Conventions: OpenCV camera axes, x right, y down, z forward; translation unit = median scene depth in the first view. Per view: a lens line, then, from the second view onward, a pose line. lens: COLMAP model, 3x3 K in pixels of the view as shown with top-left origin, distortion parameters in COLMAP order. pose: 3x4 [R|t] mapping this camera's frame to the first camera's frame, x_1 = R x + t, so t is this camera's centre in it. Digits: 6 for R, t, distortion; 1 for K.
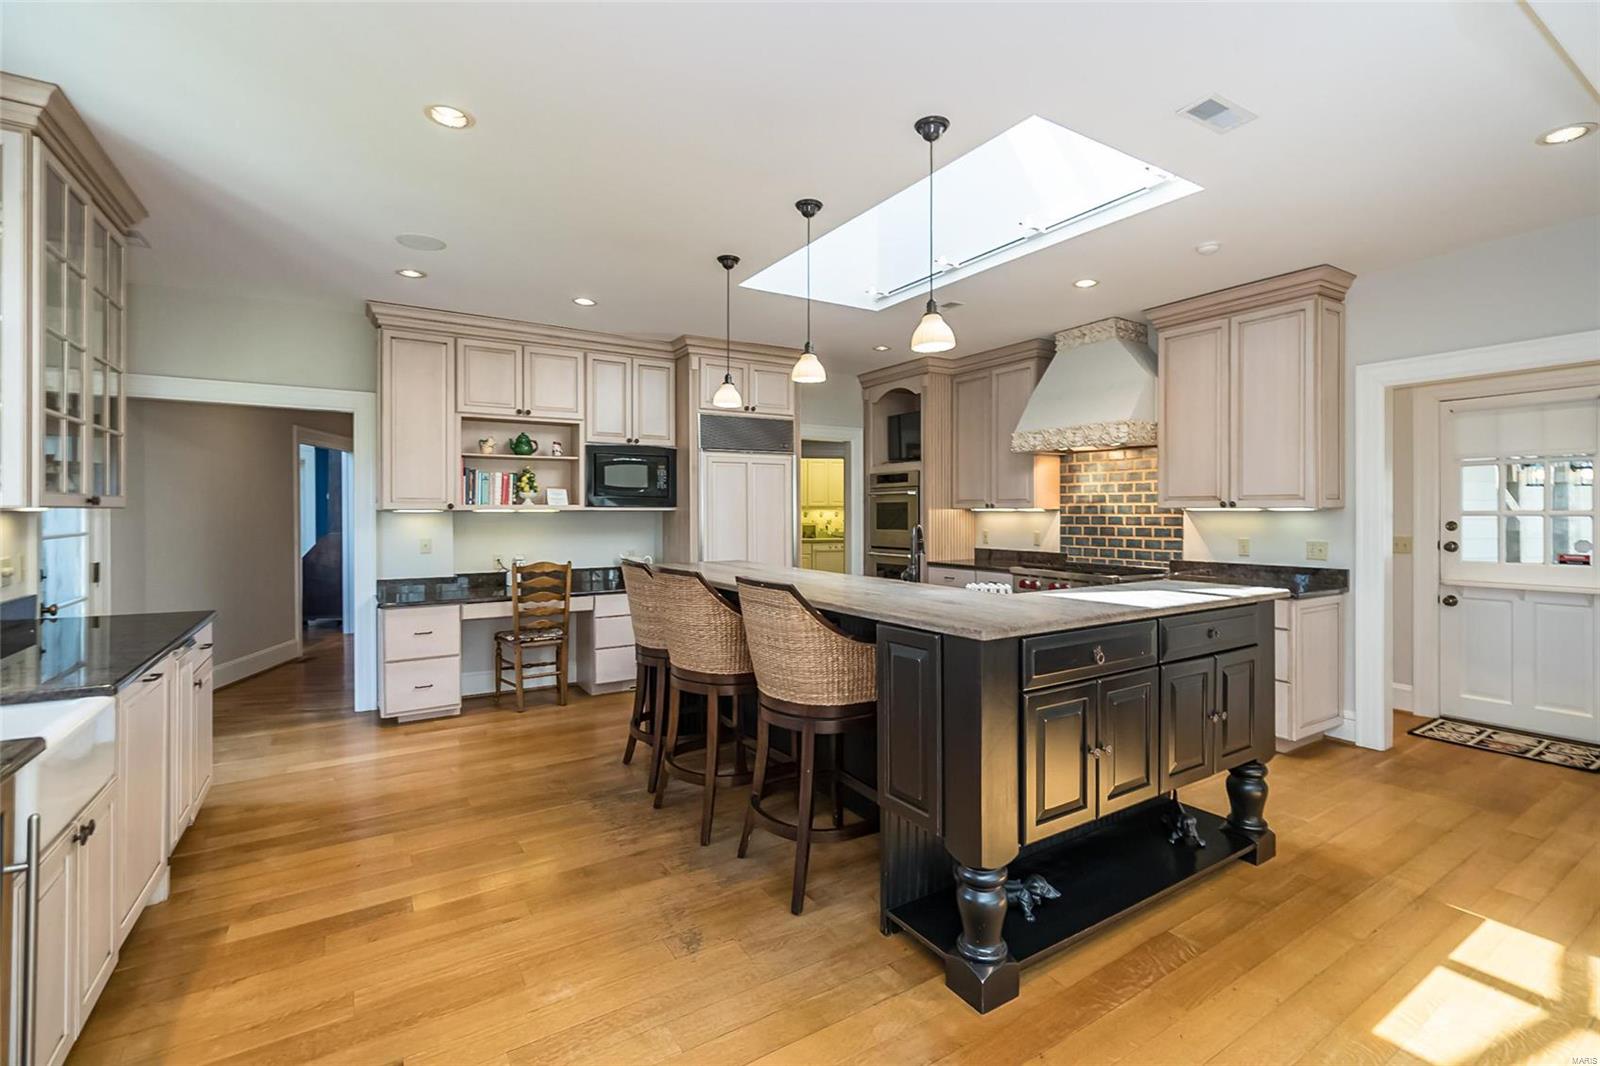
lens RADIAL K [[731.0, 0, 801.3], [0, 731.0, 520.8], [0, 0, 1]] dist [-0.000805, 0.001549]
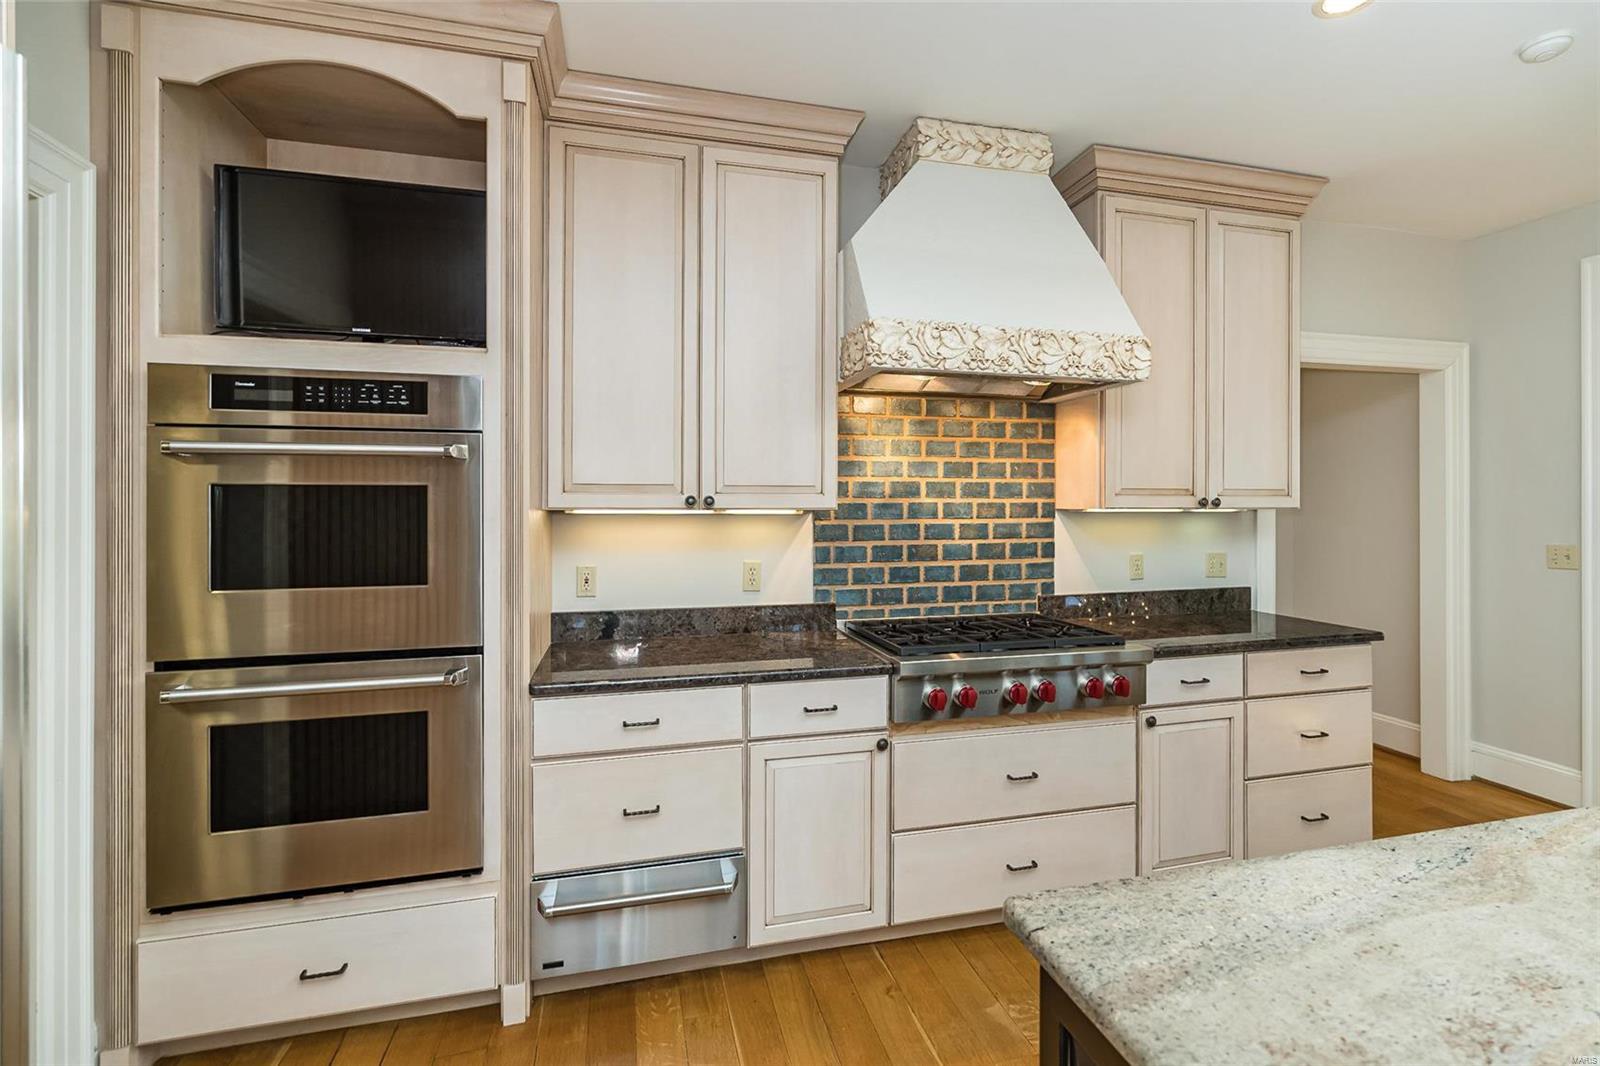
lens RADIAL K [[731.0, 0, 818.3], [0, 731.0, 508.3], [0, 0, 1]] dist [-0.000805, 0.001549]
pose [[0.272305, -0.000437, 0.962211, -0.099383], [0.016254, 0.999859, -0.004145, -0.016260], [-0.962074, 0.016769, 0.272274, 0.946722]]
